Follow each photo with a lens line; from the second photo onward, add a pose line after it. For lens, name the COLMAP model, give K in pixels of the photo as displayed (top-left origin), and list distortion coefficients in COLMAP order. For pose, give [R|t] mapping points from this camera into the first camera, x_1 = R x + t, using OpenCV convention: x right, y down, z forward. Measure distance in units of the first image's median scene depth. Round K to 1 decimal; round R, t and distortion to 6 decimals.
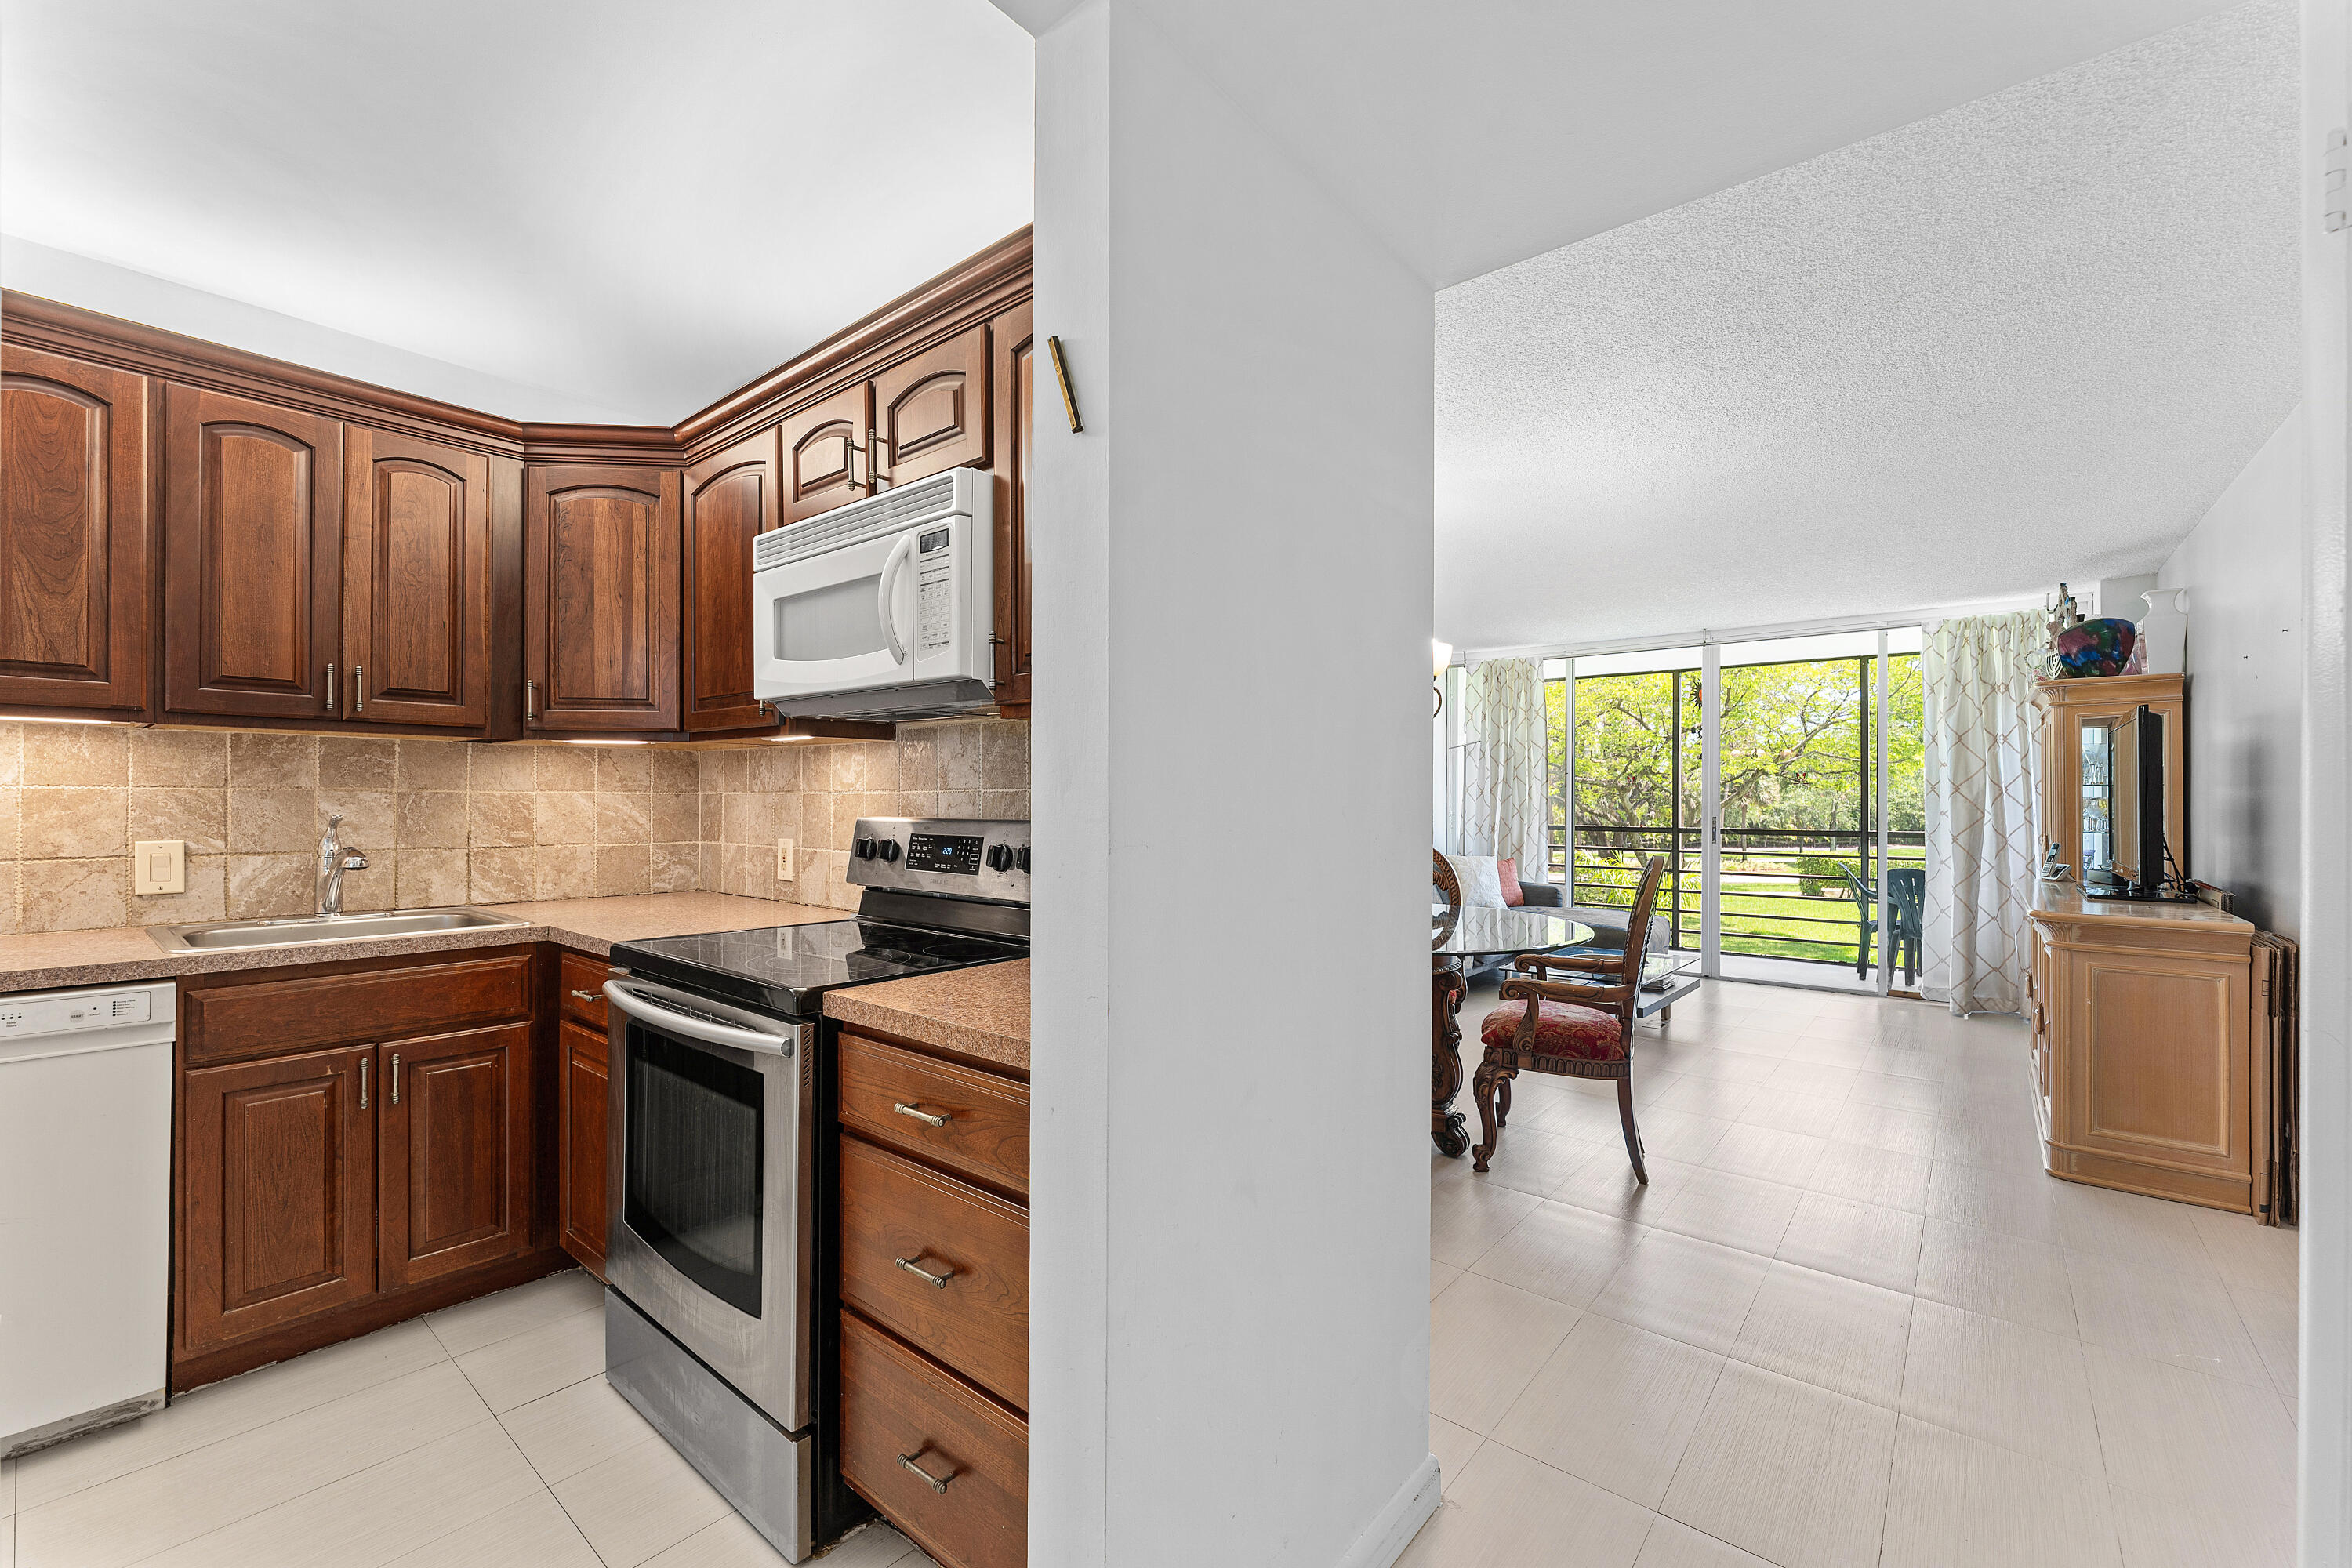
lens RADIAL K [[946.3, 0, 1172.9], [0, 946.3, 798.1], [0, 0, 1]] dist [-0.001373, 0.000050]
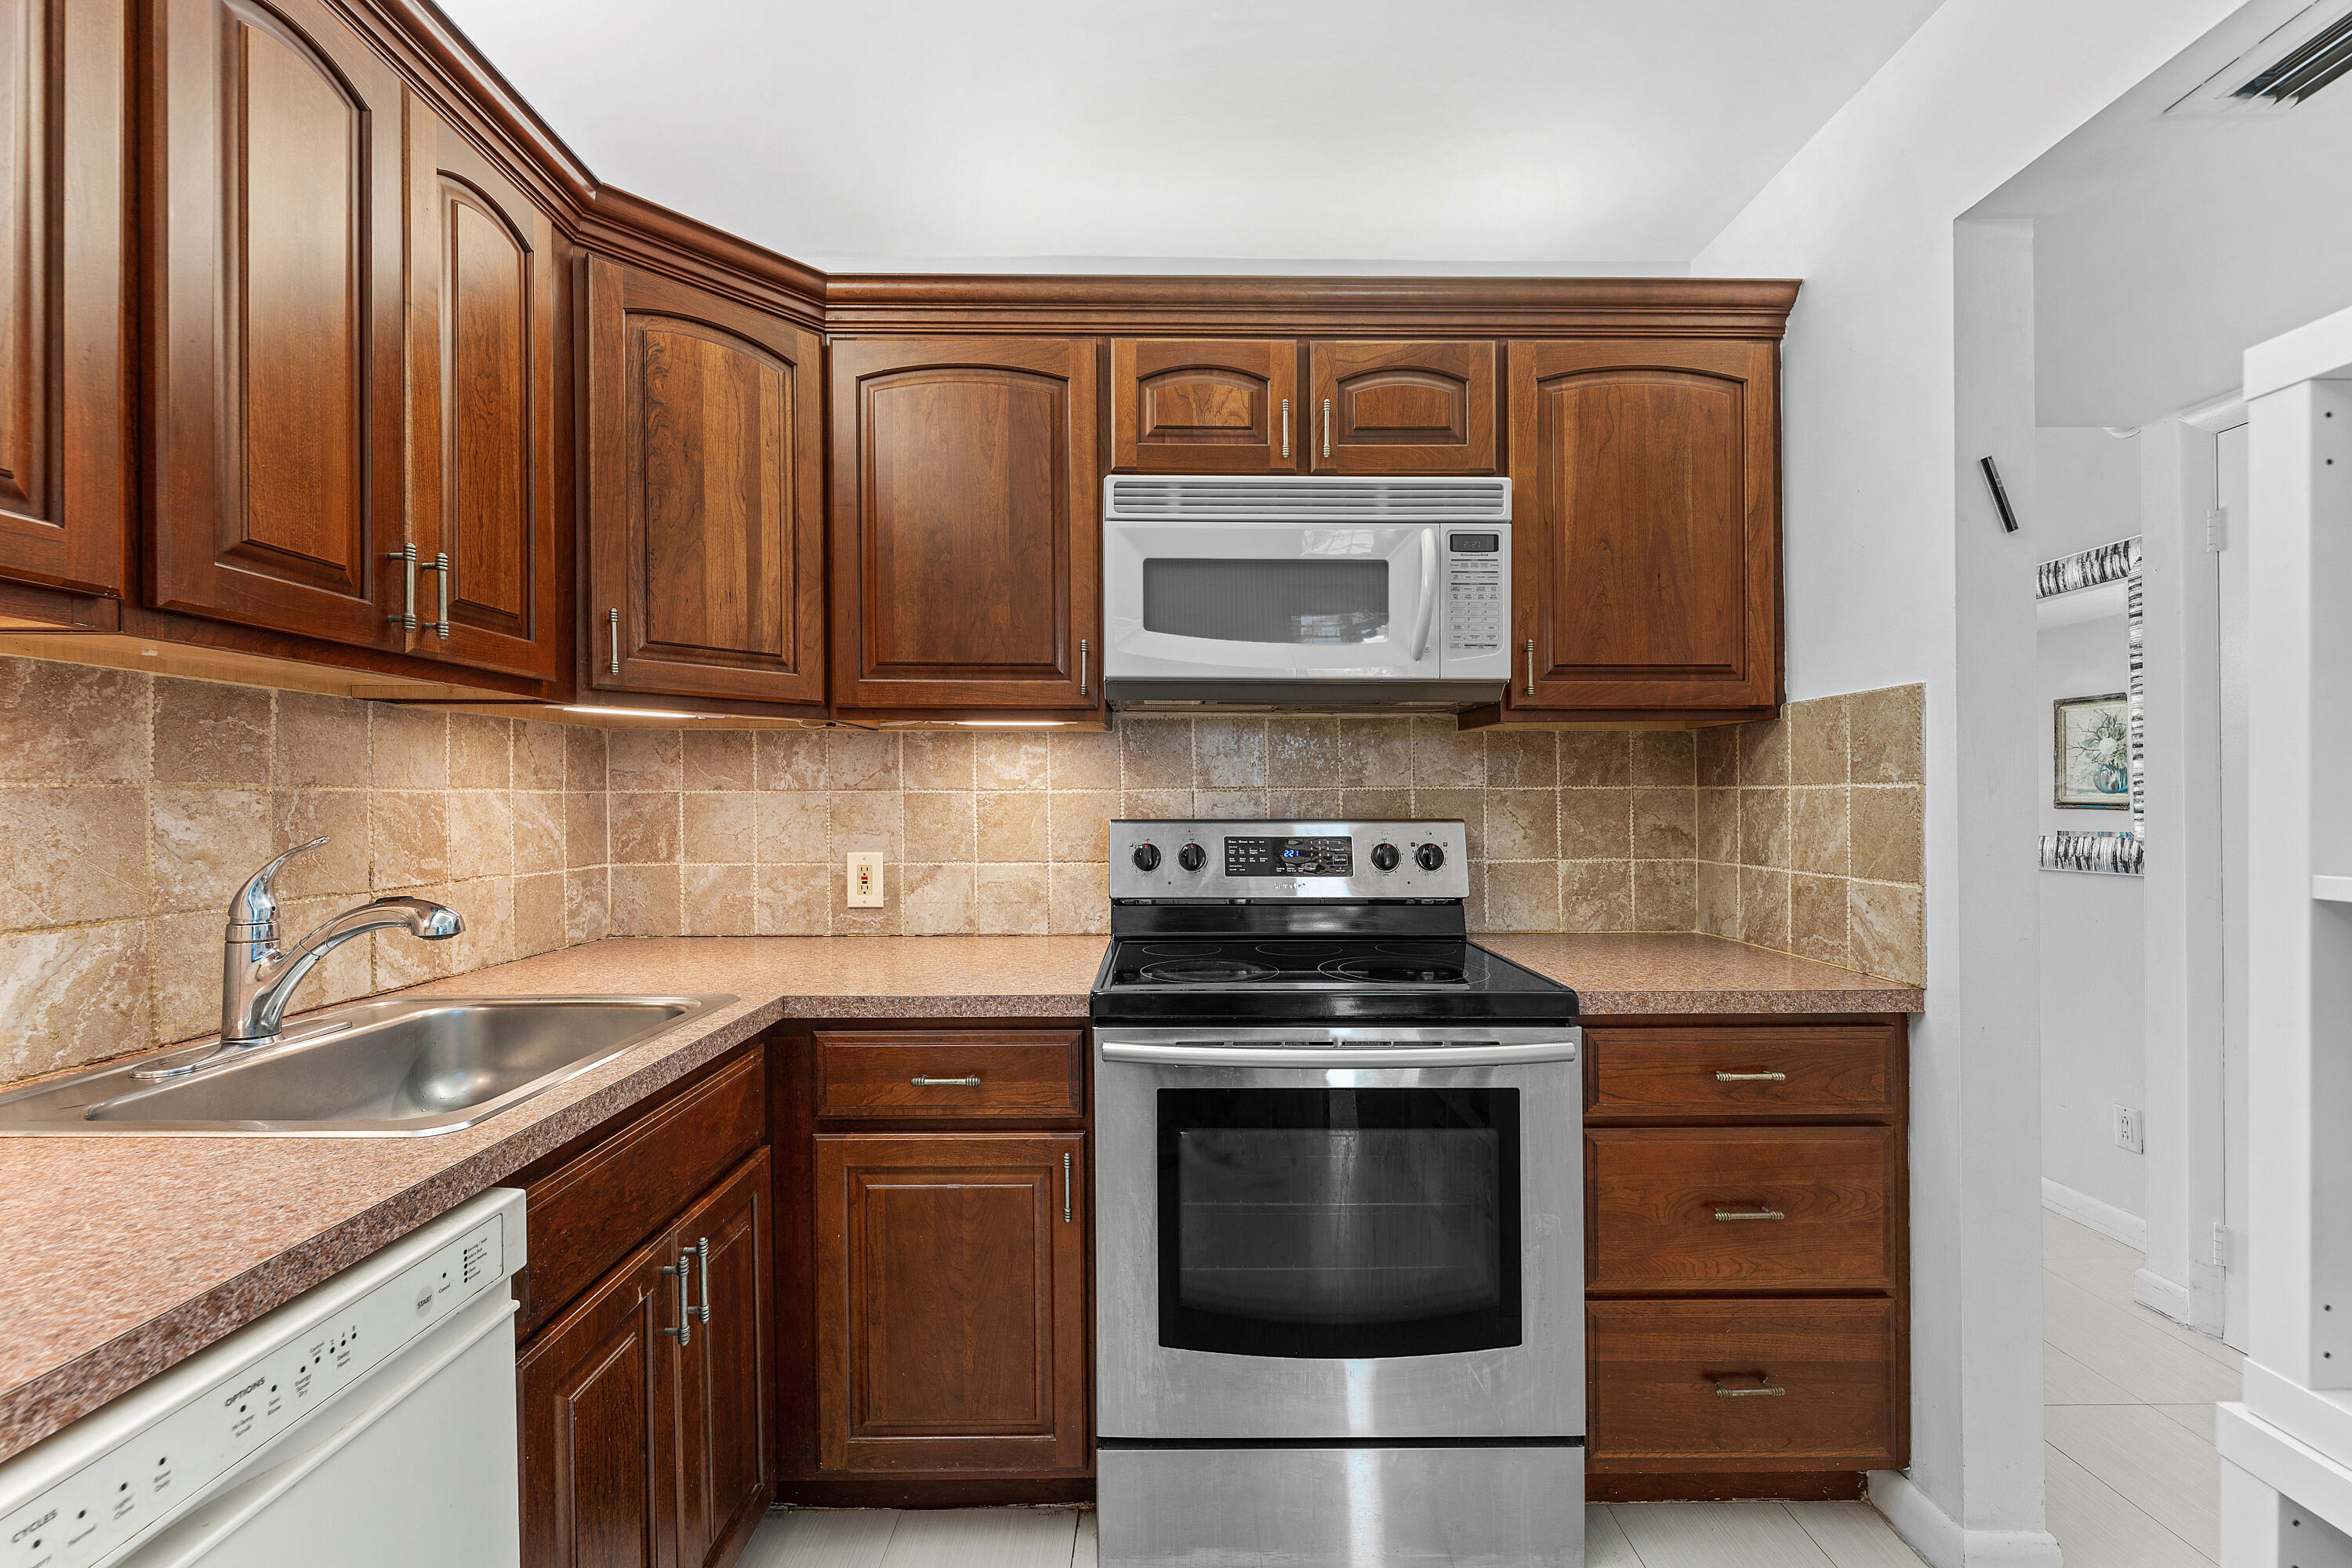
lens RADIAL K [[946.3, 0, 1172.9], [0, 946.3, 798.1], [0, 0, 1]] dist [-0.001373, 0.000050]
pose [[0.769761, -0.005310, 0.638310, -0.779420], [0.002684, 0.999983, 0.005083, -0.003805], [-0.638326, -0.002199, 0.769763, 0.290520]]
